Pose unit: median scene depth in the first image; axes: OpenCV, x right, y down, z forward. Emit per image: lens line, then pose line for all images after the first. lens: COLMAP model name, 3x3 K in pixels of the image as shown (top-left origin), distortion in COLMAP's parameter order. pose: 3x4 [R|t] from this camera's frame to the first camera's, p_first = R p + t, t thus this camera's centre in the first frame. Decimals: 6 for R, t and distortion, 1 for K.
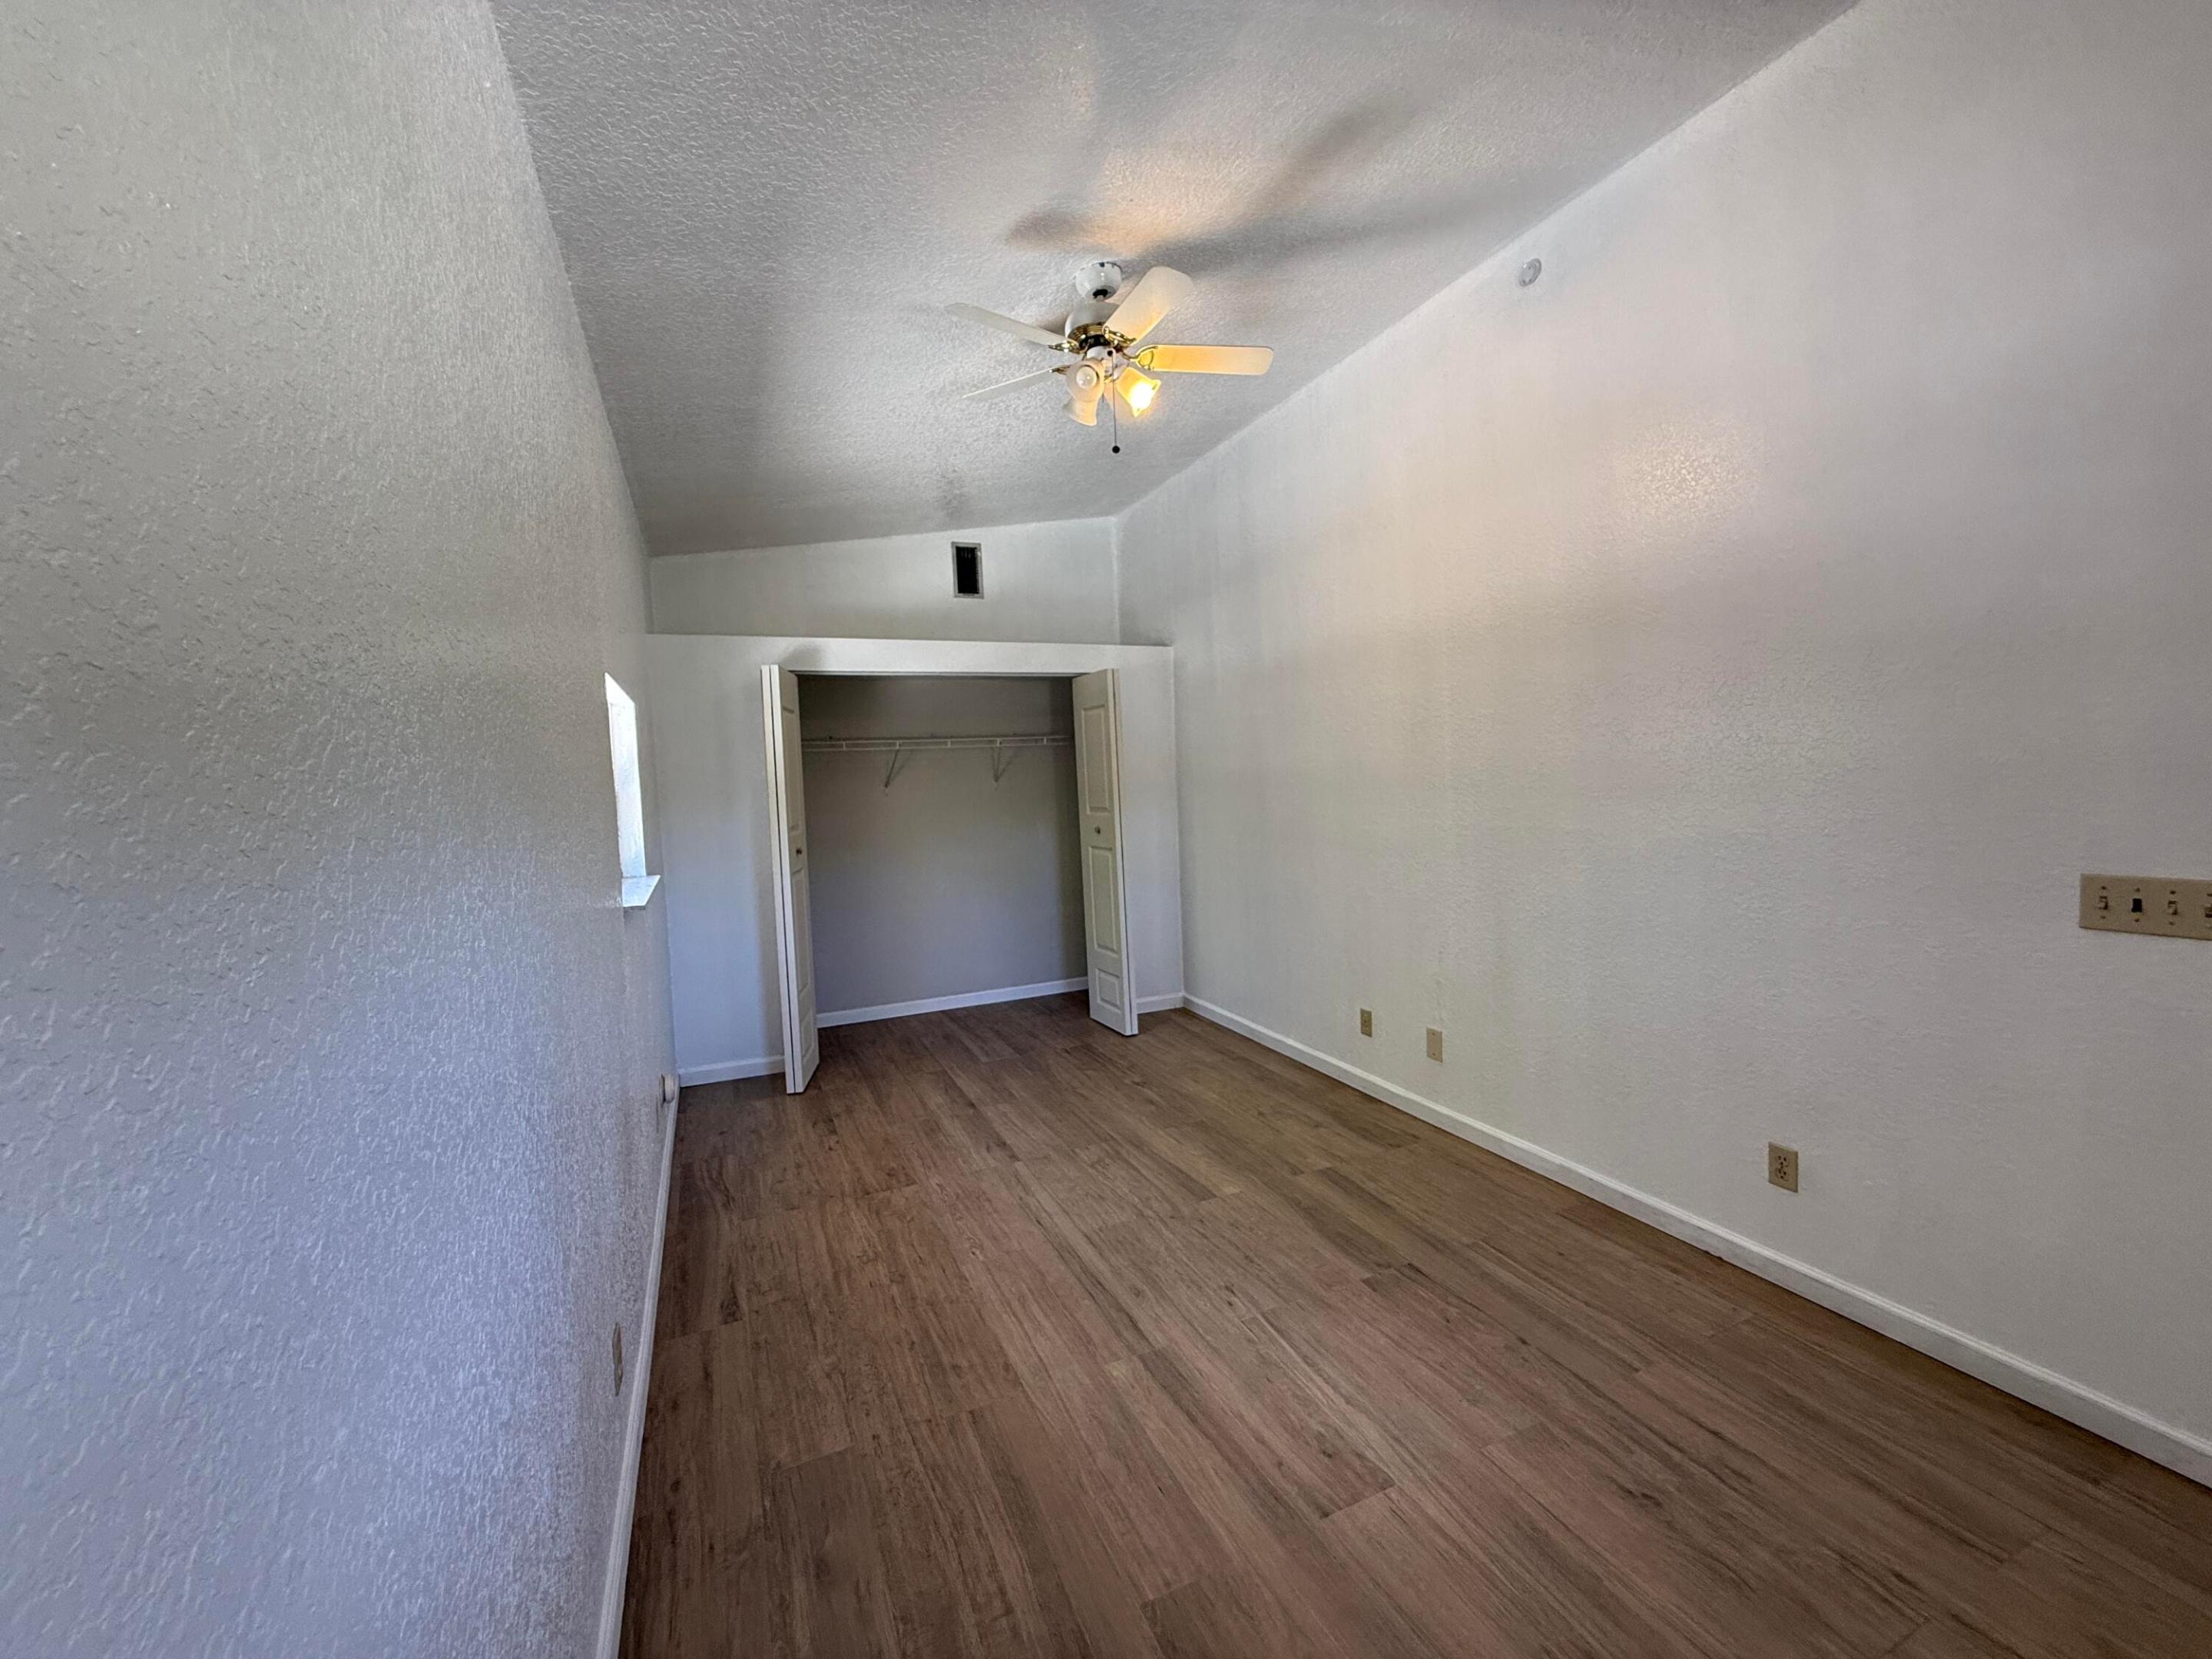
lens RADIAL K [[875.9, 0, 1099.0], [0, 875.9, 825.4], [0, 0, 1]] dist [-0.000795, 0.000284]
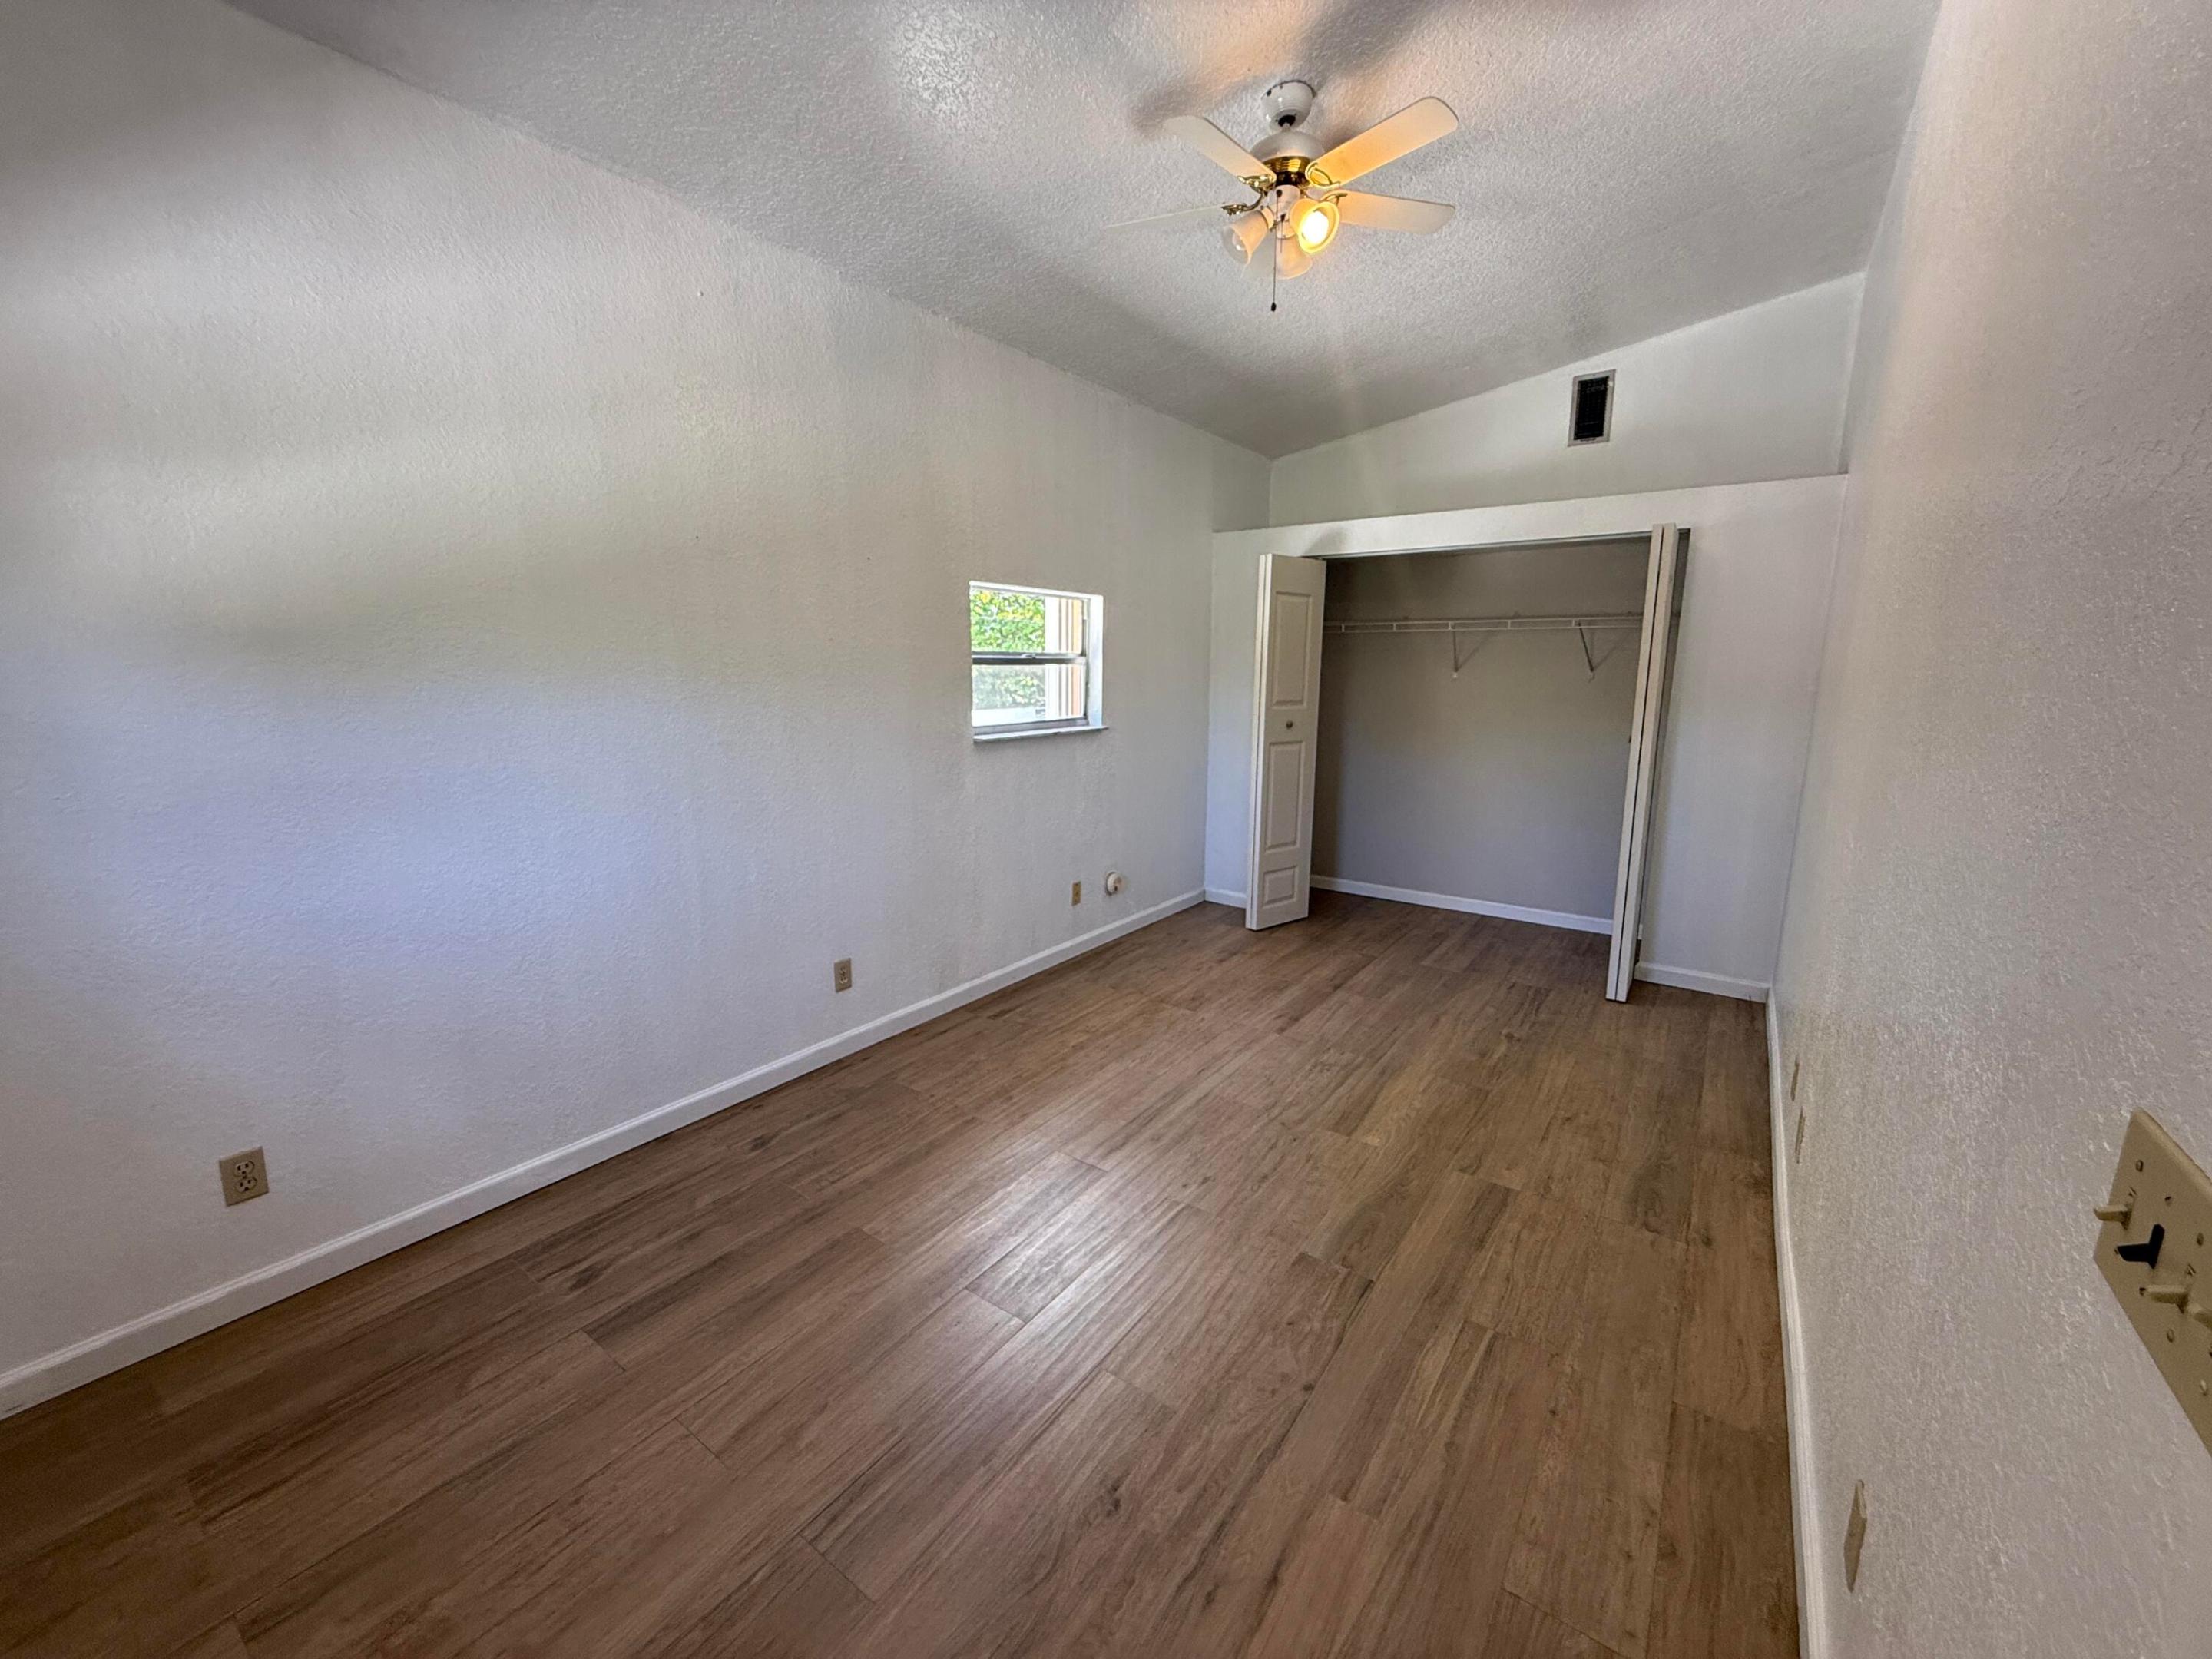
lens RADIAL K [[875.9, 0, 1099.0], [0, 875.9, 825.4], [0, 0, 1]] dist [-0.000795, 0.000284]
pose [[0.506527, 0.195573, -0.839751, 0.598713], [-0.075101, 0.980242, 0.182993, -0.037216], [0.858947, -0.029625, 0.511207, 0.265289]]
